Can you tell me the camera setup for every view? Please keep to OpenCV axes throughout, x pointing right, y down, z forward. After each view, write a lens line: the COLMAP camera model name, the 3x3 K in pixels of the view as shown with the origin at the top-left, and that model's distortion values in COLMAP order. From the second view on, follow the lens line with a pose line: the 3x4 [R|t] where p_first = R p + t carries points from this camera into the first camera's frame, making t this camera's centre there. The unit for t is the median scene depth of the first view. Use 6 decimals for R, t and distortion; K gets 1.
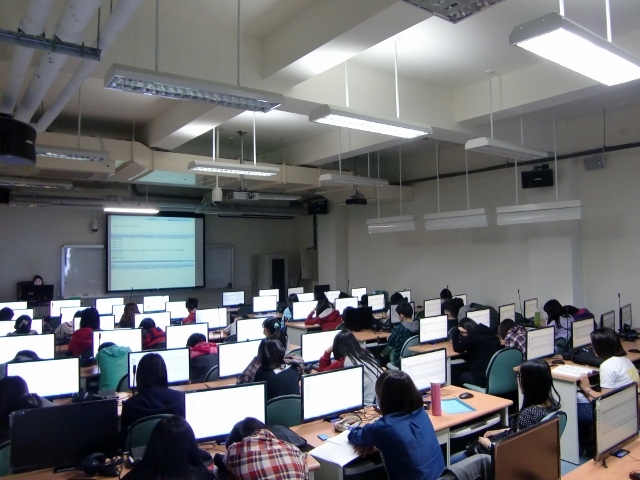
lens RADIAL K [[504.9, 0, 320.0], [0, 504.9, 240.0], [0, 0, 1]] dist [-0.106935, 0.103915]
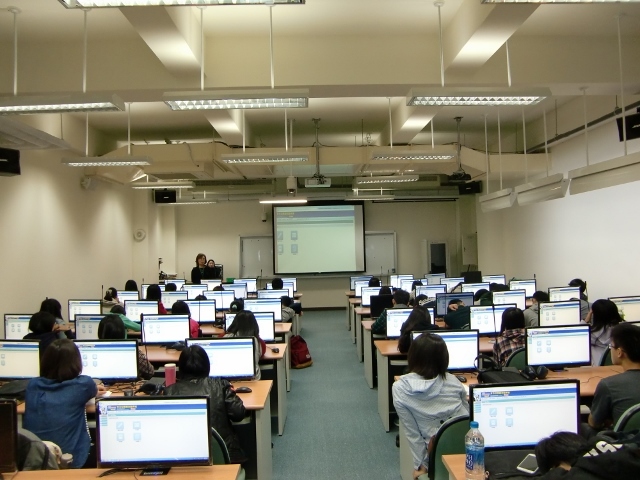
lens RADIAL K [[503.5, 0, 320.0], [0, 503.5, 240.0], [0, 0, 1]] dist [-0.103550, 0.095546]
pose [[0.826070, -0.015745, -0.563347, 0.477644], [0.029896, 0.999426, 0.015906, 0.016606], [0.562774, -0.029981, 0.826067, 0.172128]]
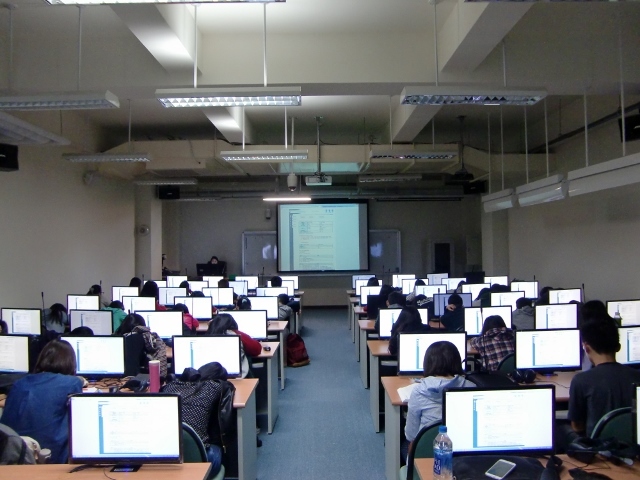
lens RADIAL K [[503.5, 0, 320.0], [0, 503.5, 240.0], [0, 0, 1]] dist [-0.103550, 0.095546]
pose [[0.814600, -0.003044, -0.580015, 0.495123], [0.017958, 0.999639, 0.019976, 0.015864], [0.579745, -0.026688, 0.814361, 0.186860]]
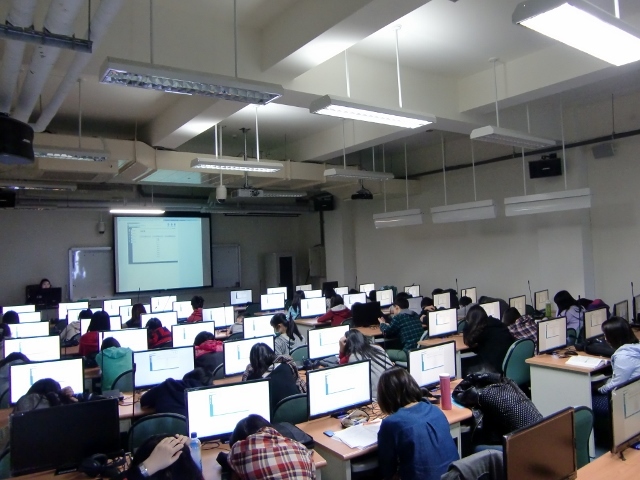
lens RADIAL K [[504.9, 0, 320.0], [0, 504.9, 240.0], [0, 0, 1]] dist [-0.106935, 0.103915]
pose [[0.999570, -0.023829, -0.017080, 0.005144], [0.023885, 0.999710, 0.003081, 0.005400], [0.017002, -0.003487, 0.999849, 0.010487]]
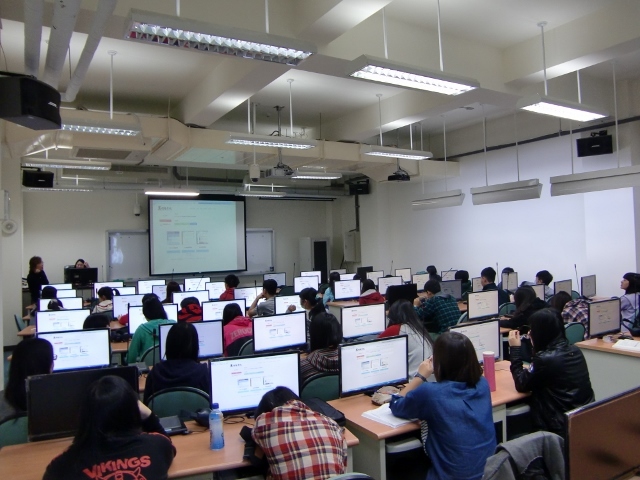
lens RADIAL K [[503.5, 0, 320.0], [0, 503.5, 240.0], [0, 0, 1]] dist [-0.103550, 0.095546]
pose [[0.996106, -0.014011, -0.087043, 0.004491], [0.015882, 0.999657, 0.020844, 0.026471], [0.086722, -0.022145, 0.995986, 0.041075]]
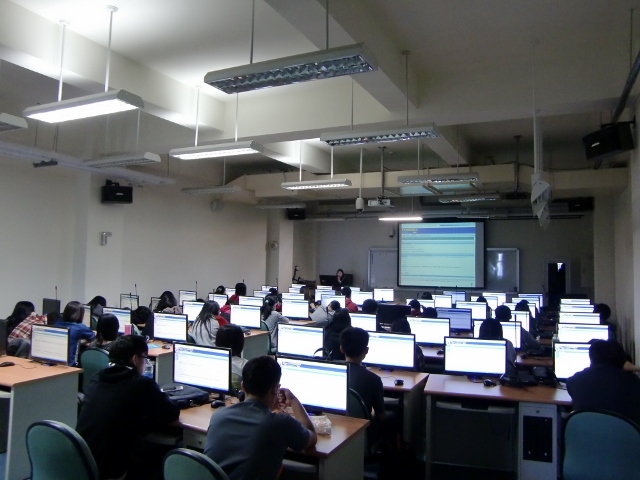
lens RADIAL K [[504.9, 0, 320.0], [0, 504.9, 240.0], [0, 0, 1]] dist [-0.106935, 0.103915]
pose [[0.482593, -0.017596, -0.875668, 0.882667], [0.001749, 0.999816, -0.019127, 0.021953], [0.875843, 0.007699, 0.482535, 0.360837]]
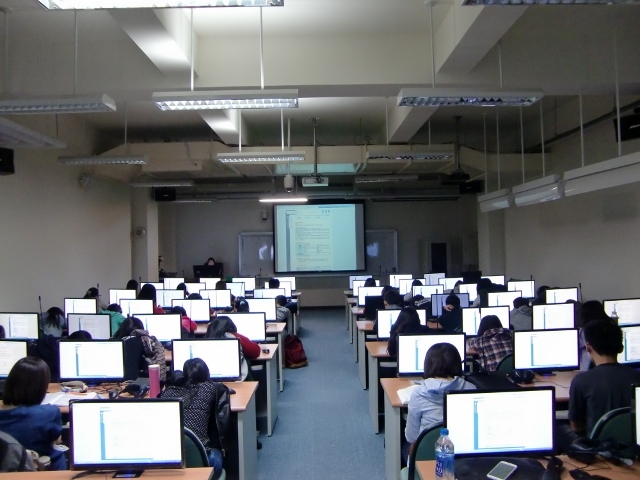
lens RADIAL K [[503.5, 0, 320.0], [0, 503.5, 240.0], [0, 0, 1]] dist [-0.103550, 0.095546]
pose [[0.819253, -0.009186, -0.573359, 0.493393], [0.025475, 0.999468, 0.020387, 0.013163], [0.572867, -0.031308, 0.819050, 0.184827]]
